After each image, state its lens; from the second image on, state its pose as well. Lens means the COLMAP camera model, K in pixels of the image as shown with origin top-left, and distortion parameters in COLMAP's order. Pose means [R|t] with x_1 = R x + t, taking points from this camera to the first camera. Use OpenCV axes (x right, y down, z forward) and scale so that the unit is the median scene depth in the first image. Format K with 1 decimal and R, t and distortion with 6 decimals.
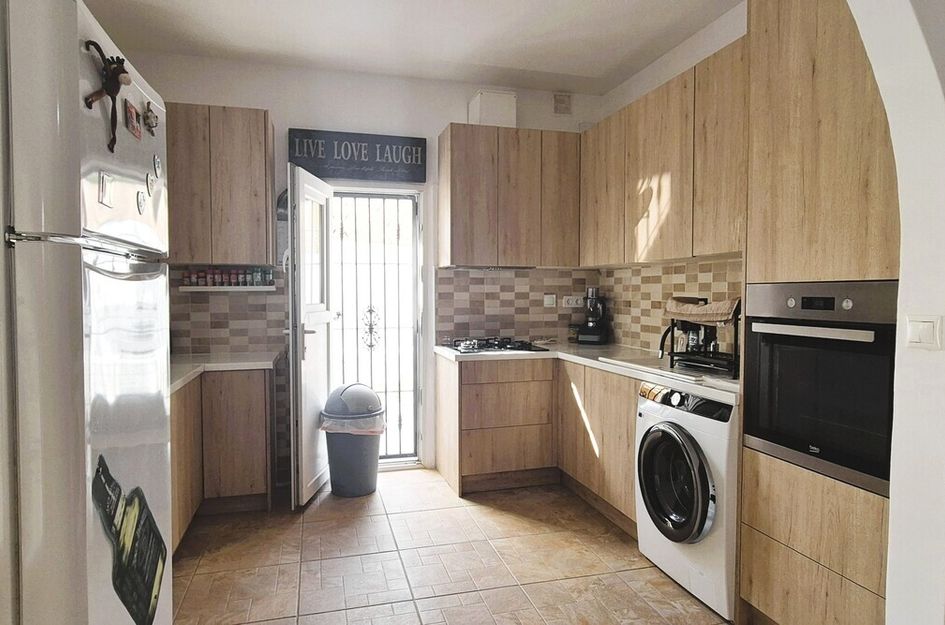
lens RADIAL K [[565.0, 0, 468.5], [0, 565.0, 314.5], [0, 0, 1]] dist [0.004261, -0.000527]
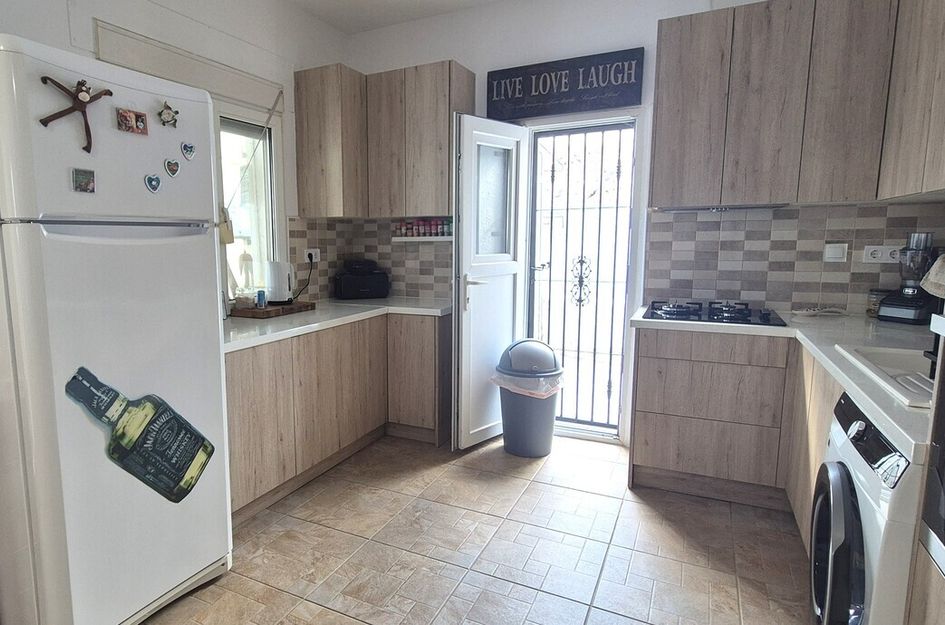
lens RADIAL K [[565.0, 0, 382.1], [0, 565.0, 317.4], [0, 0, 1]] dist [0.004261, -0.000527]
pose [[0.713639, 0.091473, -0.694516, 0.276573], [-0.017041, 0.993411, 0.113329, -0.017576], [0.700307, -0.069041, 0.710496, 0.158742]]
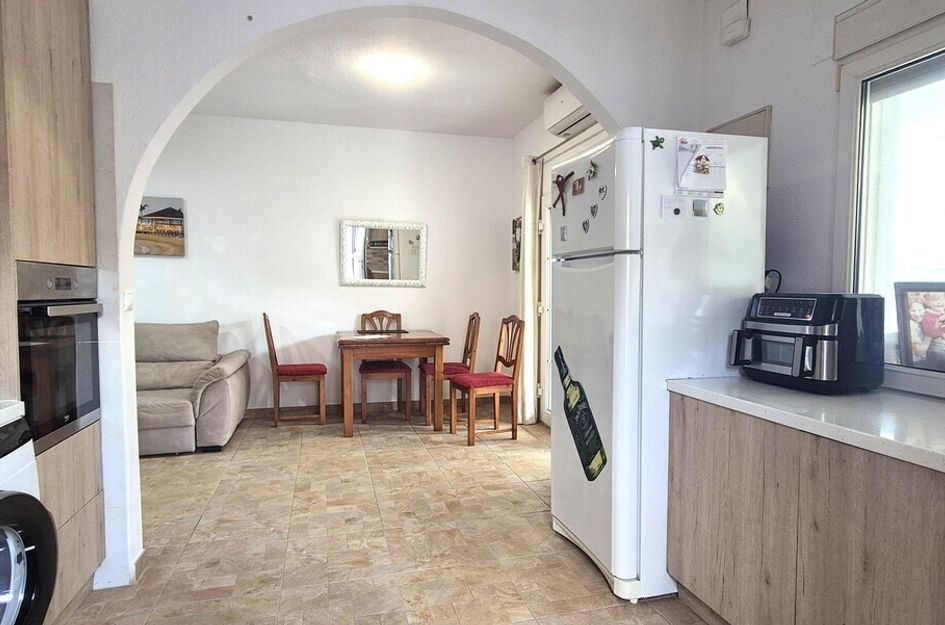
lens RADIAL K [[565.0, 0, 474.3], [0, 565.0, 315.8], [0, 0, 1]] dist [0.004261, -0.000527]
pose [[-0.999966, -0.003064, -0.007620, -0.082918], [-0.003717, 0.996178, 0.087266, -0.027237], [0.007324, 0.087292, -0.996156, 1.038815]]
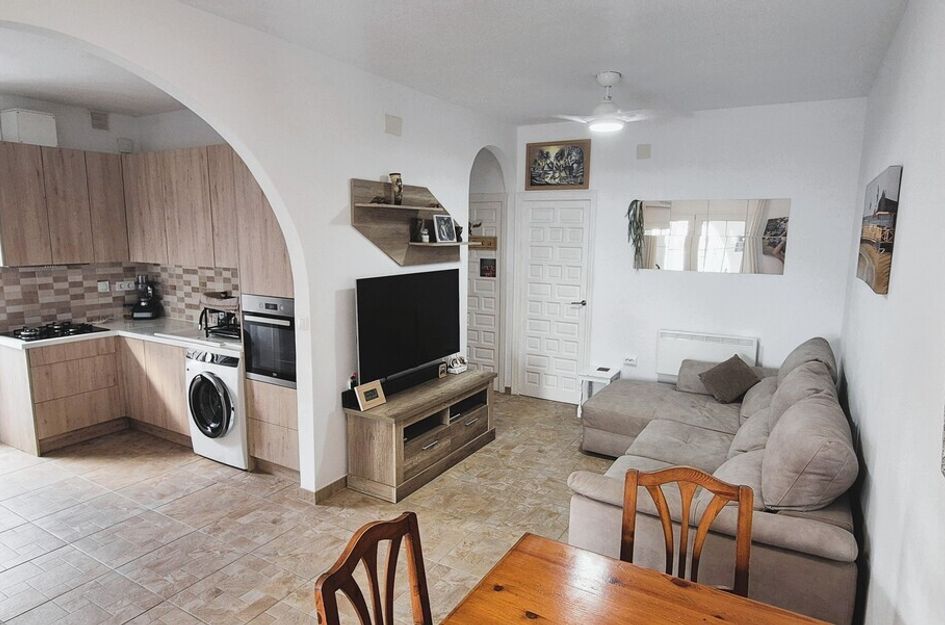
lens RADIAL K [[565.0, 0, 470.1], [0, 565.0, 315.5], [0, 0, 1]] dist [0.004261, -0.000527]
pose [[0.728656, -0.097192, 0.677948, -0.133532], [0.021271, 0.992613, 0.119441, -0.108229], [-0.684549, -0.072611, 0.725341, -0.505089]]
